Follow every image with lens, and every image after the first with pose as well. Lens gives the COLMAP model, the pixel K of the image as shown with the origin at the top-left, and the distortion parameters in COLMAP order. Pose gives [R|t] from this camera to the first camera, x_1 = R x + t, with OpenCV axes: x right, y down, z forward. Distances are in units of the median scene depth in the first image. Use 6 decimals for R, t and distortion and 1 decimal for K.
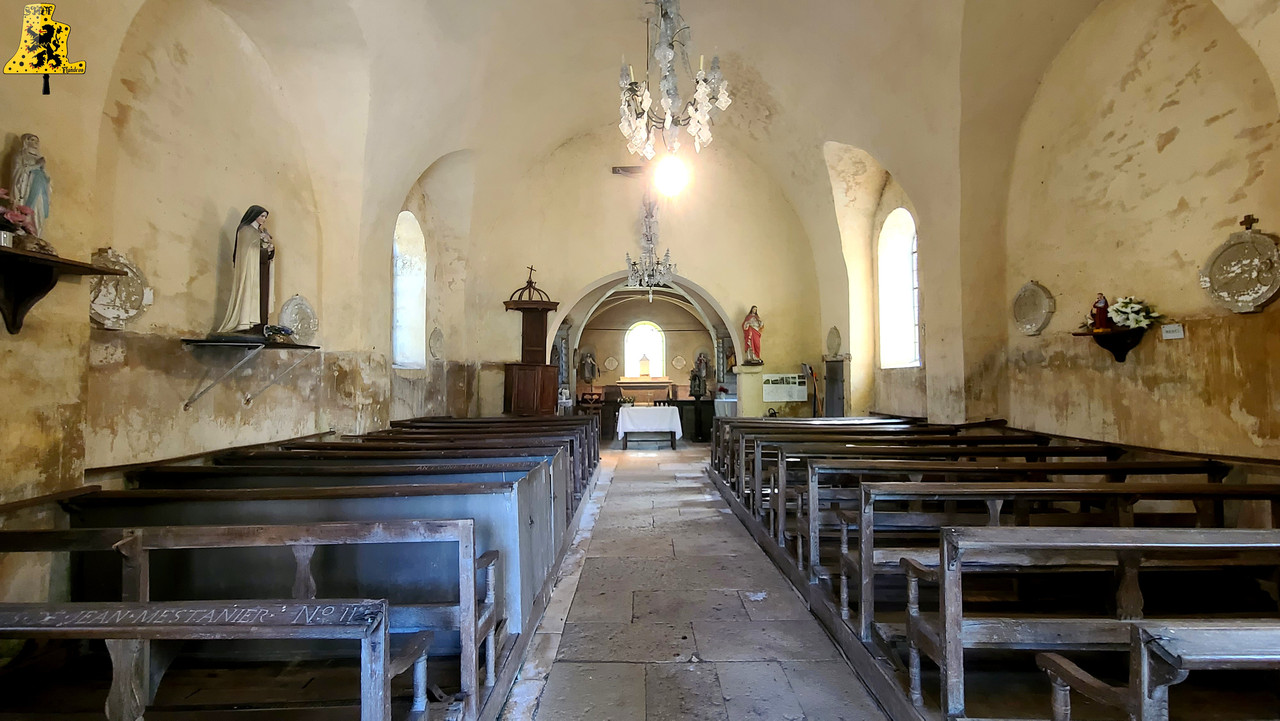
lens RADIAL K [[526.5, 0, 643.5], [0, 526.5, 361.2], [0, 0, 1]] dist [-0.007240, 0.001055]
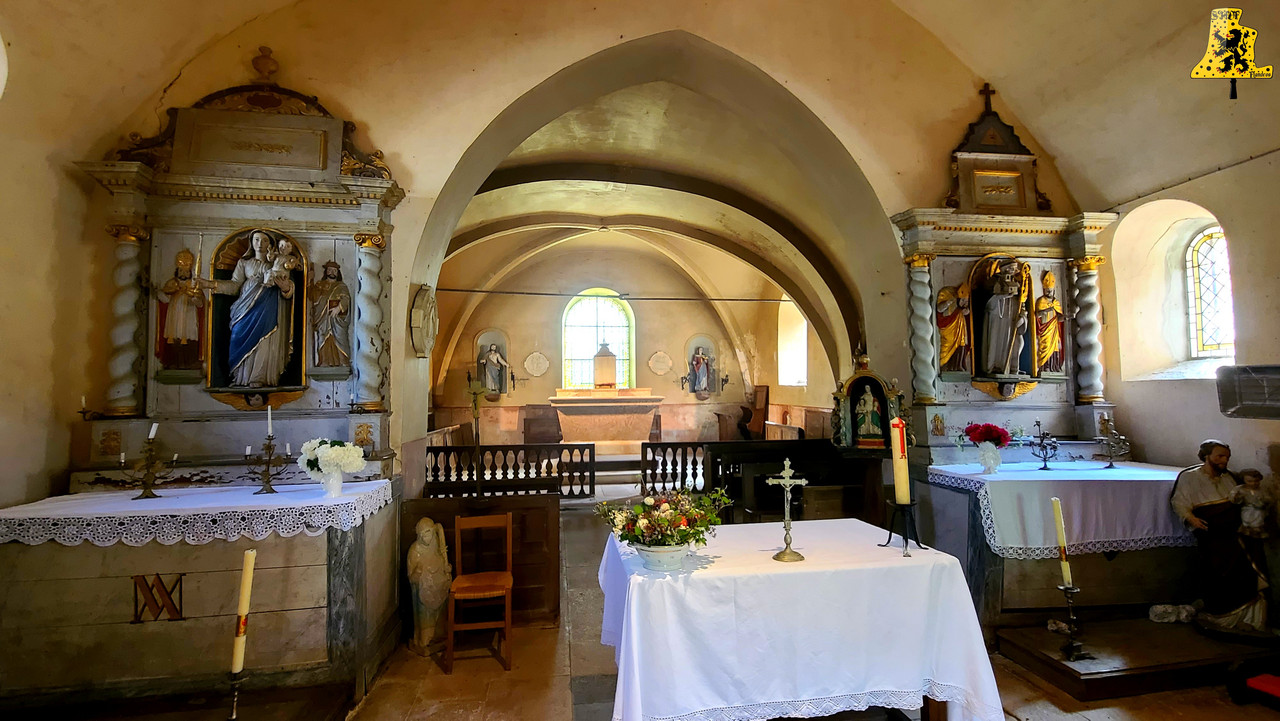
lens RADIAL K [[526.5, 0, 640.4], [0, 526.5, 361.7], [0, 0, 1]] dist [-0.007240, 0.001055]
pose [[0.989210, 0.001862, 0.146491, -0.201829], [0.001659, 0.999713, -0.023910, 0.087344], [-0.146494, 0.023895, 0.988923, 2.606081]]
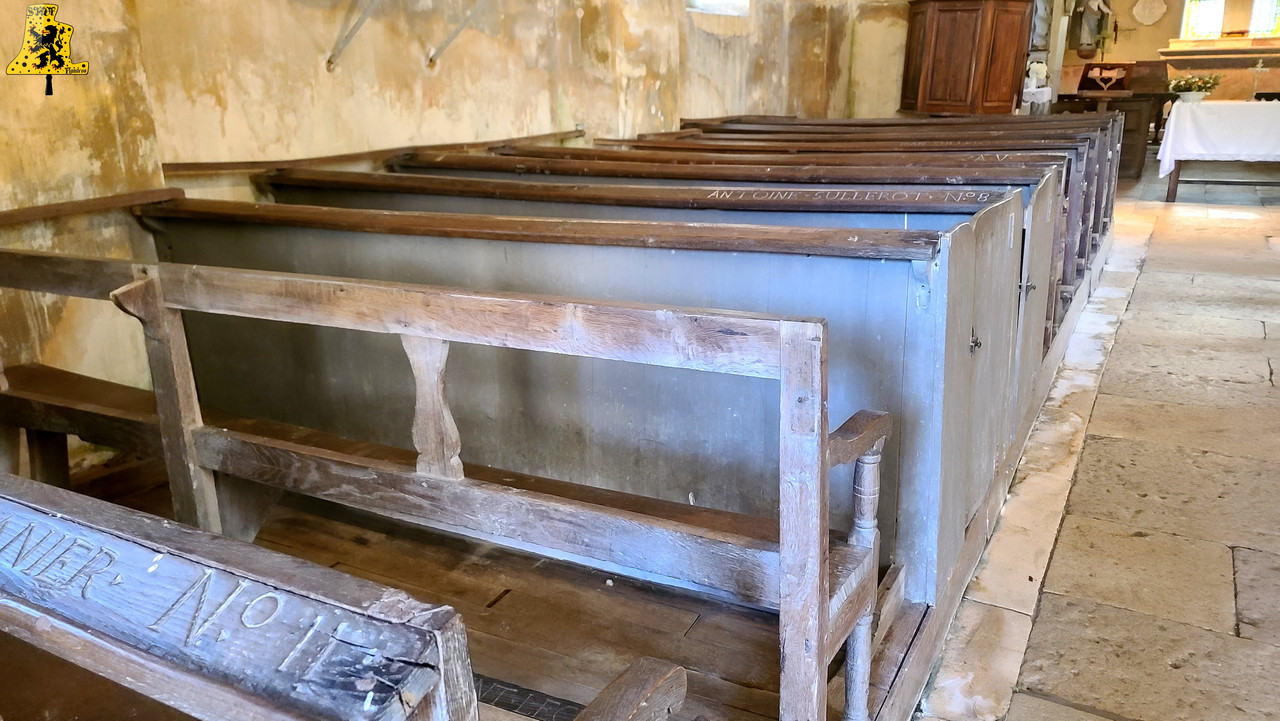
lens RADIAL K [[944.5, 0, 645.8], [0, 944.5, 355.3], [0, 0, 1]] dist [0.071977, -0.043291]
pose [[0.874129, 0.127755, -0.468591, -0.082387], [0.029599, 0.948981, 0.313942, 0.076402], [0.484791, -0.288296, 0.825750, 0.263513]]
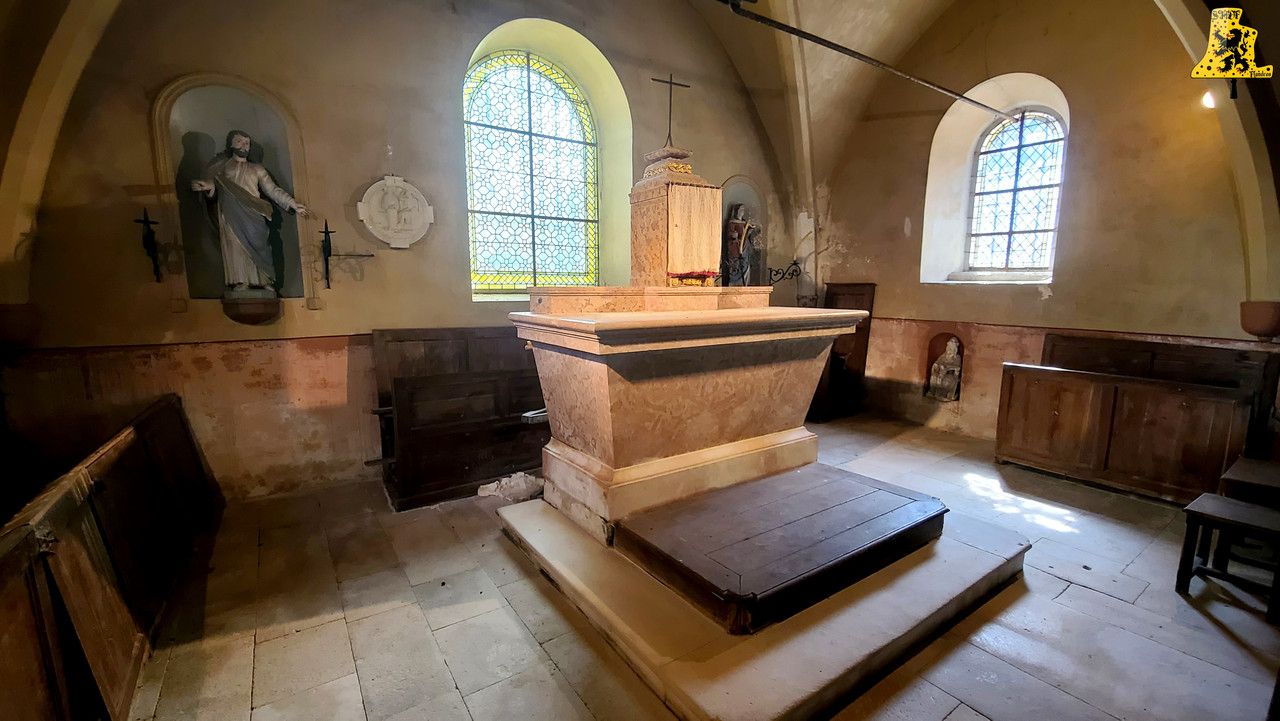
lens RADIAL K [[526.5, 0, 643.7], [0, 526.5, 362.1], [0, 0, 1]] dist [-0.007240, 0.001055]
pose [[0.824913, -0.077162, 0.559969, -0.560276], [-0.021101, 0.985745, 0.166918, 0.137352], [-0.564866, -0.149509, 0.811525, 4.567652]]
